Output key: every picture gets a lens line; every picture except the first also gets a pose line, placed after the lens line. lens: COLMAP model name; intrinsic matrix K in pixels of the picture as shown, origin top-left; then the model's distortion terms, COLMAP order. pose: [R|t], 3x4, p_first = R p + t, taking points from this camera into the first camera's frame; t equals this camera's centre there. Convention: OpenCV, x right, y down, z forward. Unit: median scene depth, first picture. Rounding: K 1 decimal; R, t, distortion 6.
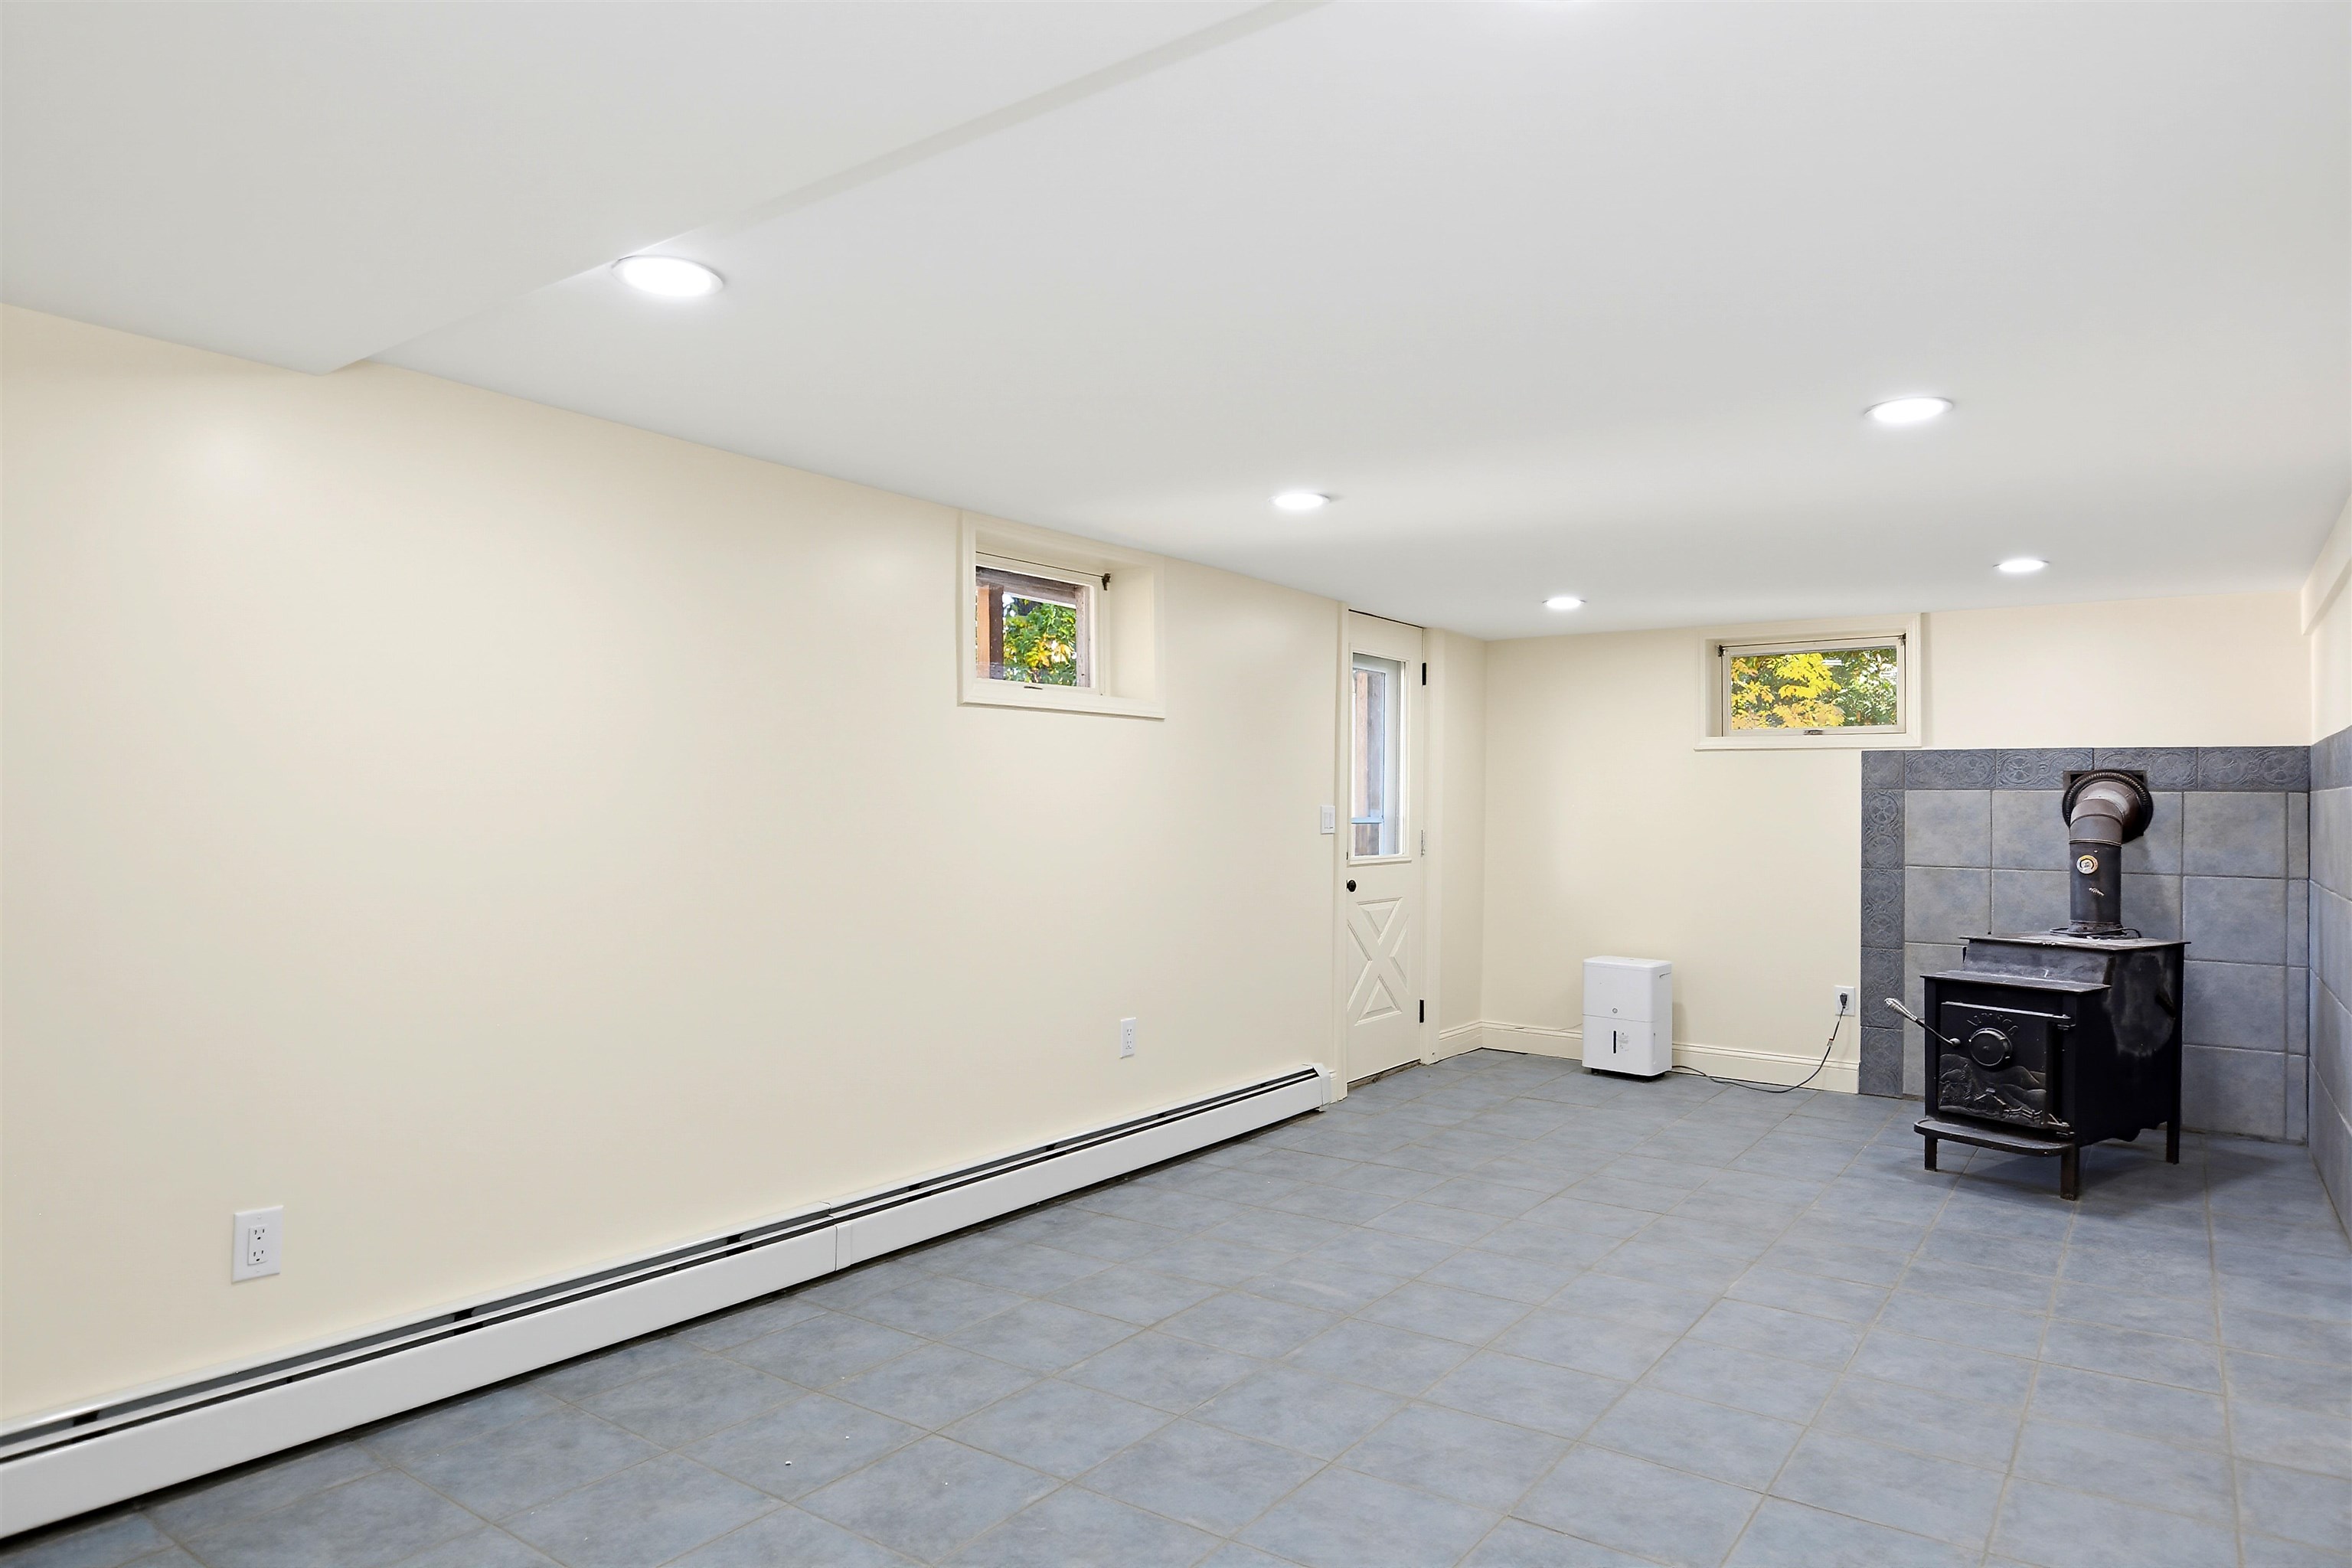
lens RADIAL K [[1415.6, 0, 1166.1], [0, 1415.6, 788.7], [0, 0, 1]] dist [0.008911, 0.001052]
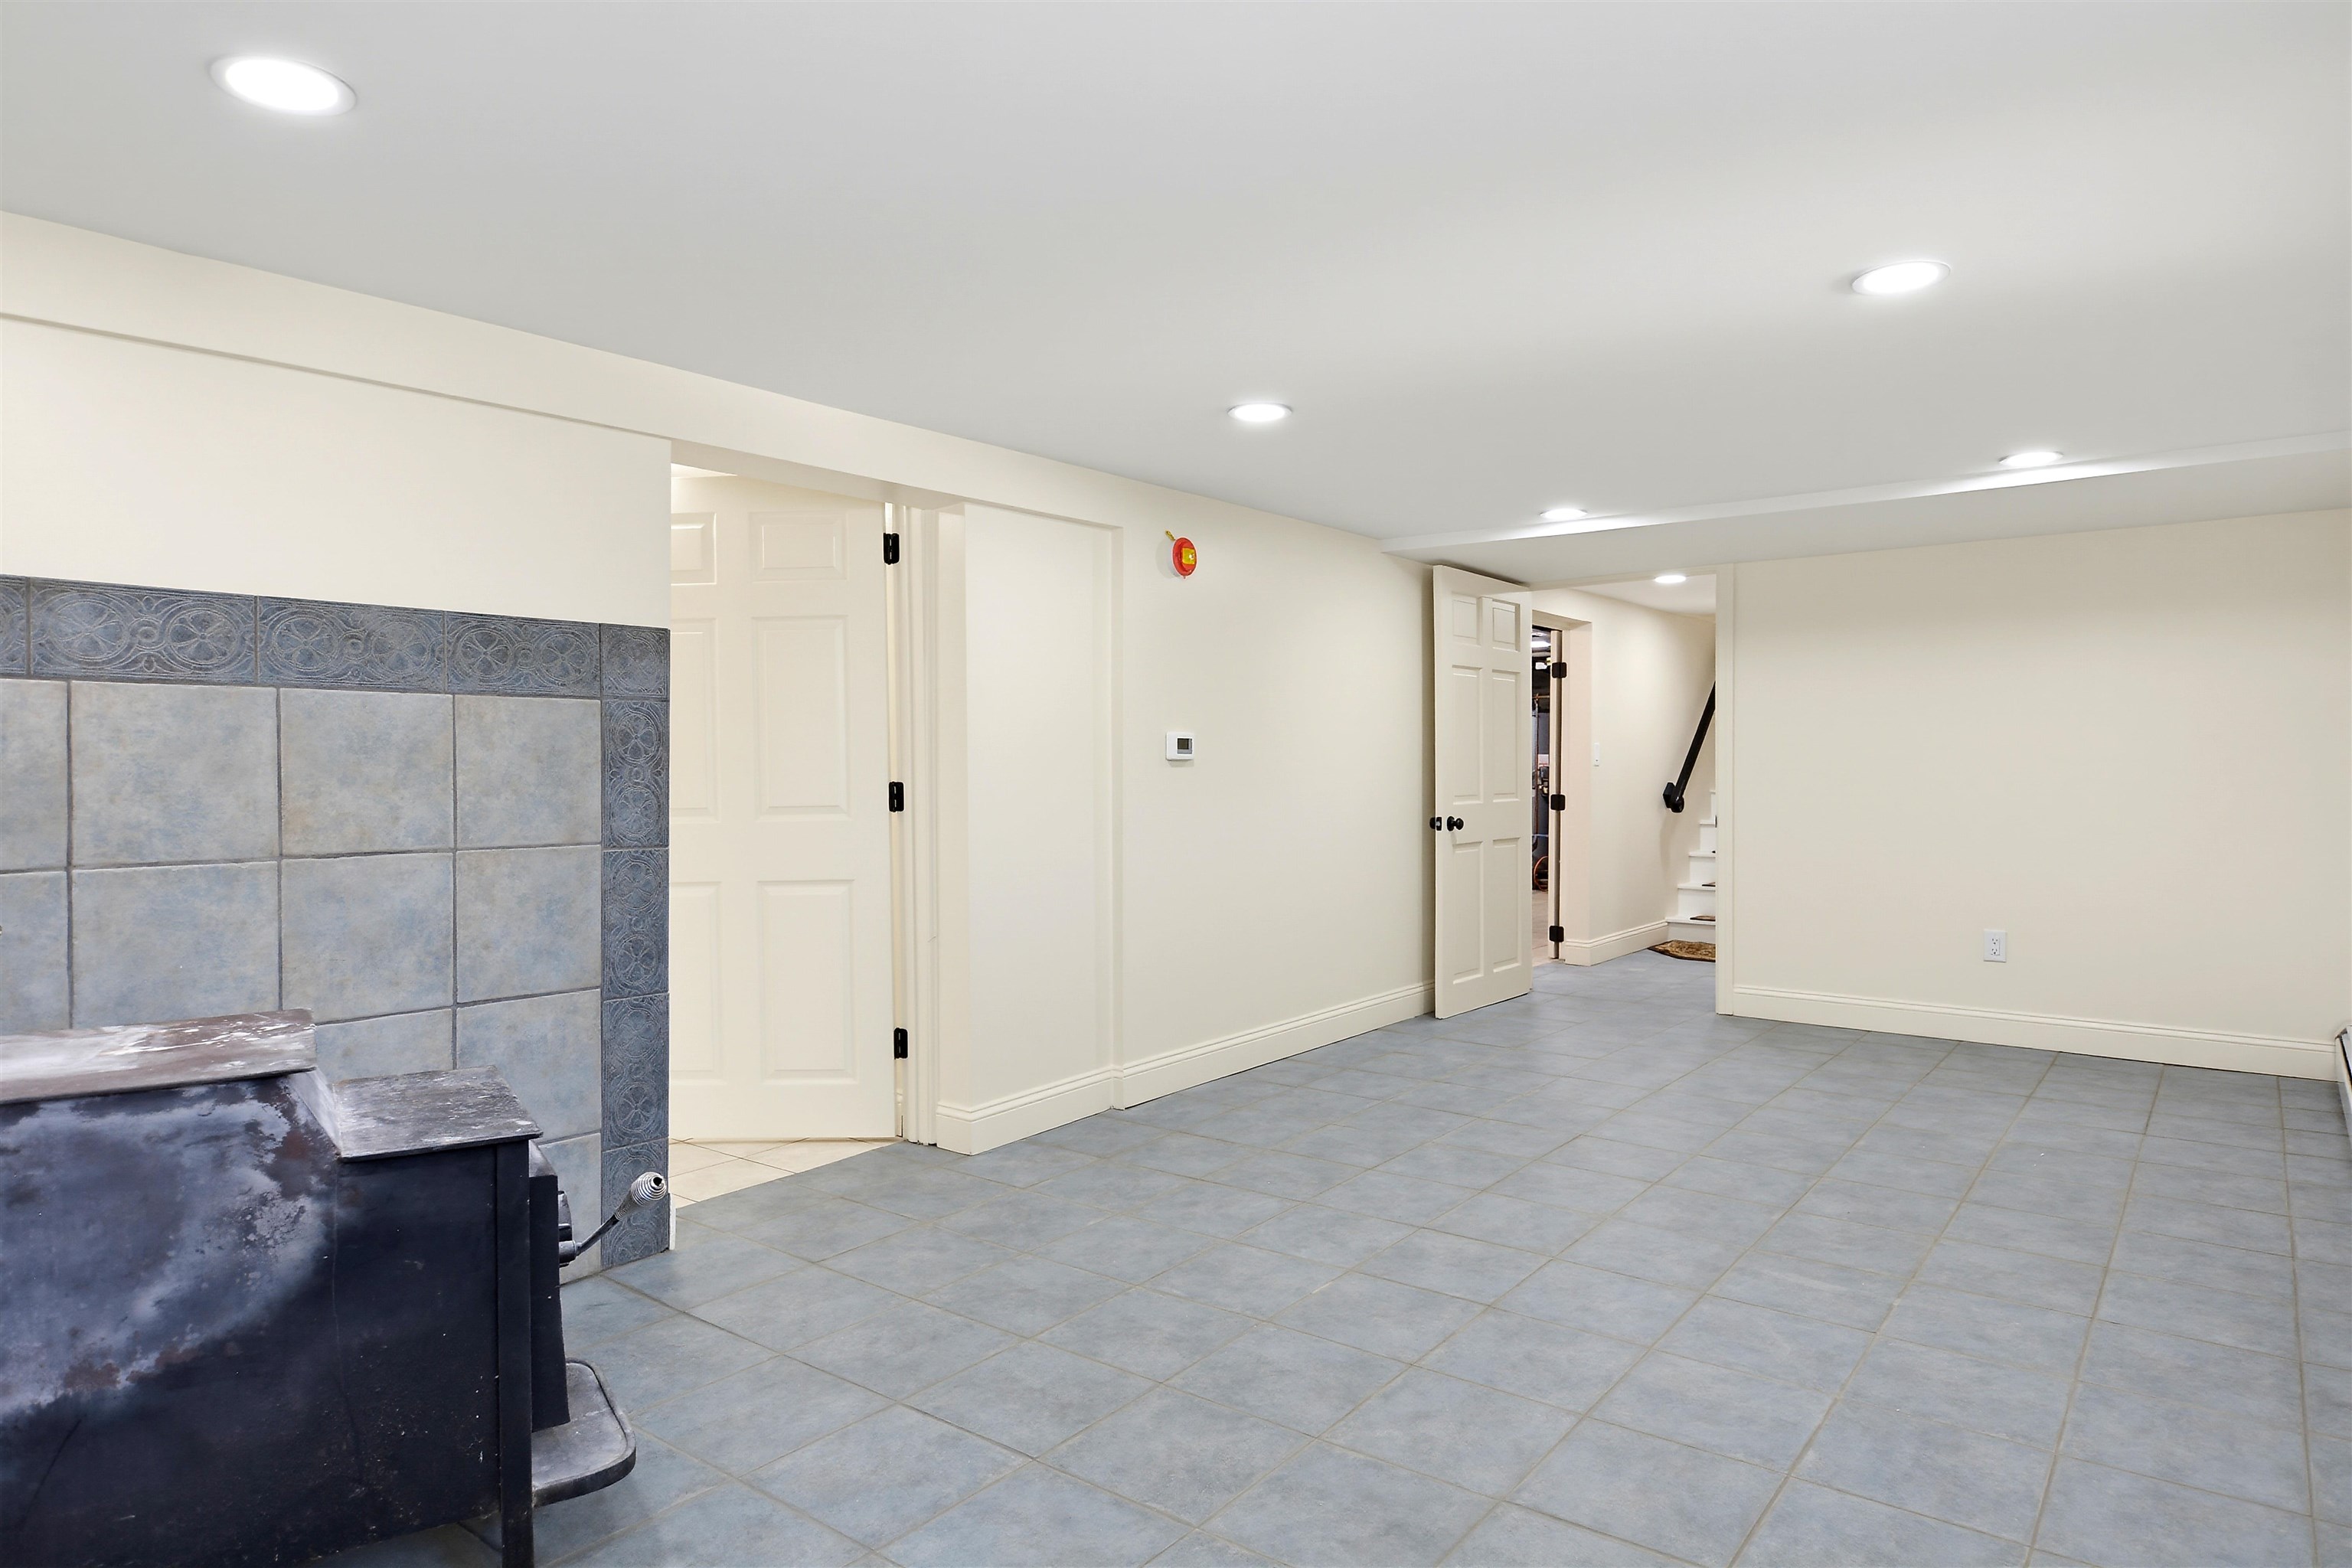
lens RADIAL K [[1415.6, 0, 1186.7], [0, 1415.6, 783.7], [0, 0, 1]] dist [0.008911, 0.001052]
pose [[-0.999747, -0.004925, 0.021955, 0.481126], [-0.004821, 0.999977, 0.004766, 0.045782], [-0.021978, 0.004659, -0.999748, 1.919051]]
